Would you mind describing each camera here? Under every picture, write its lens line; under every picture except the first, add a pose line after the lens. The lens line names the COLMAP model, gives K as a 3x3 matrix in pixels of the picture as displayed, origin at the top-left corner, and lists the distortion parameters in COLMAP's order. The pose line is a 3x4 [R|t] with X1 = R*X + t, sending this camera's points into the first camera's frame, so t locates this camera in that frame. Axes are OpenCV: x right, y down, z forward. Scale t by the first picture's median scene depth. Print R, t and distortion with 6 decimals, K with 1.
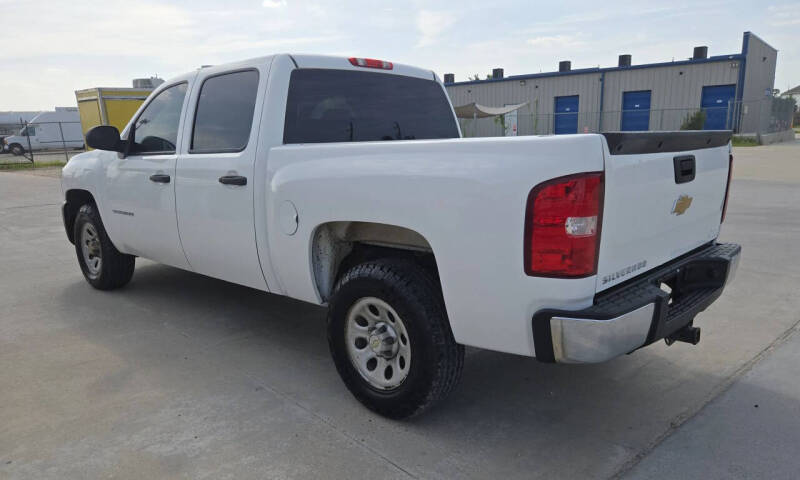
lens RADIAL K [[562.5, 0, 419.9], [0, 562.5, 273.9], [0, 0, 1]] dist [0.037528, -0.026171]
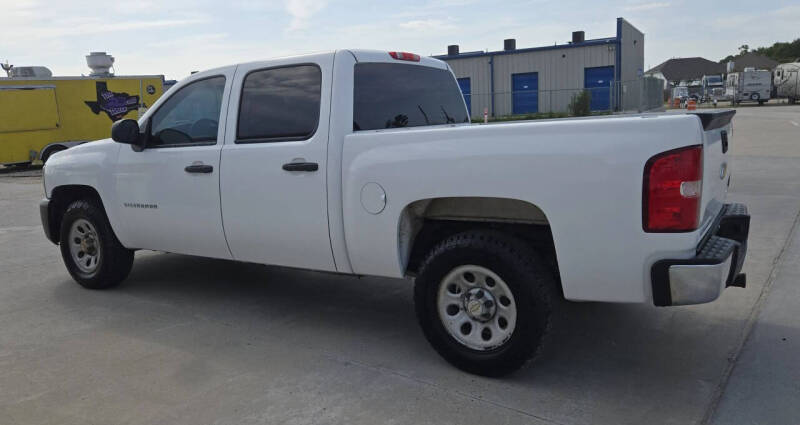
lens RADIAL K [[590.9, 0, 394.5], [0, 590.9, 210.8], [0, 0, 1]] dist [0.038019, -0.017398]
pose [[0.986886, -0.050039, 0.153465, -0.354940], [0.063135, 0.994657, -0.081682, 0.017977], [-0.148558, 0.090300, 0.984772, -0.111973]]
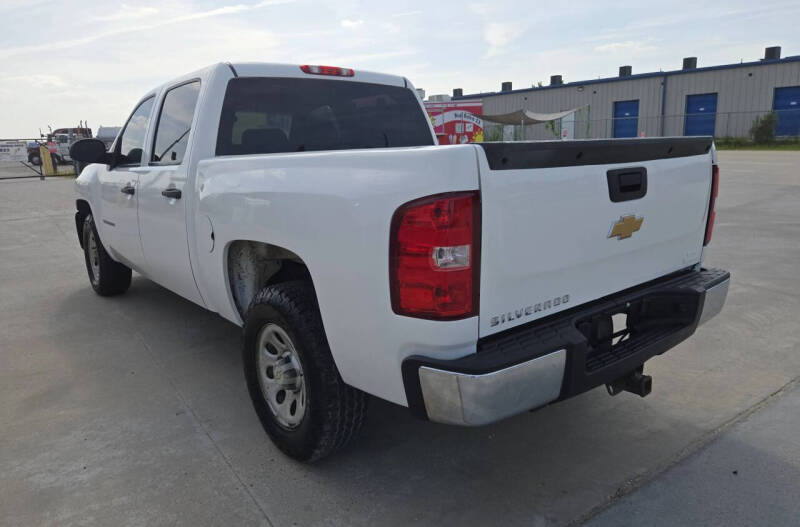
lens RADIAL K [[542.5, 0, 405.8], [0, 542.5, 261.3], [0, 0, 1]] dist [0.021346, -0.010738]
pose [[0.989836, 0.019124, -0.140920, 0.215589], [-0.022701, 0.999459, -0.023818, -0.038217], [0.140389, 0.026775, 0.989734, 0.141893]]
